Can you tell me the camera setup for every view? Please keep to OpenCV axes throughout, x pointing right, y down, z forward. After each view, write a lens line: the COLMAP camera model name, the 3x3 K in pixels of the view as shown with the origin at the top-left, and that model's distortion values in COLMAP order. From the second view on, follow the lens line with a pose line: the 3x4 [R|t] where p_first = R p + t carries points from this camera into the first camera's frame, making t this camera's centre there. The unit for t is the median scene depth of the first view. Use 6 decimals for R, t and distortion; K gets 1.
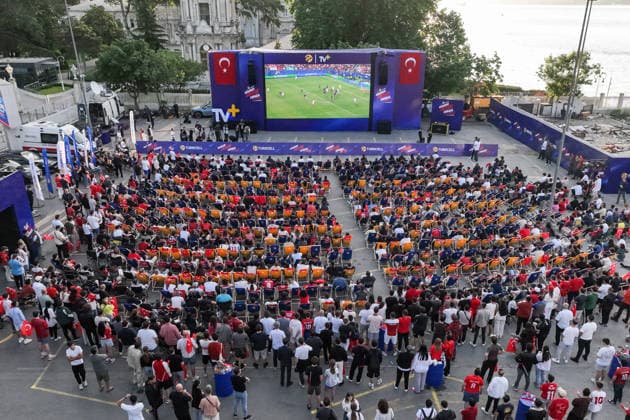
lens RADIAL K [[531.8, 0, 315.6], [0, 531.8, 210.8], [0, 0, 1]] dist [-0.001298, -0.006249]
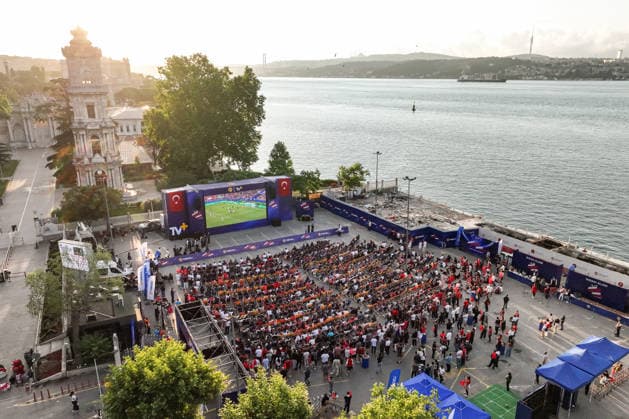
lens RADIAL K [[394.5, 0, 314.3], [0, 394.5, 209.6], [0, 0, 1]] dist [0.001172, 0.000328]
pose [[0.892636, -0.145323, 0.426710, -0.301255], [0.187878, 0.980411, -0.059128, -0.097445], [-0.409759, 0.132949, 0.902453, -0.213016]]
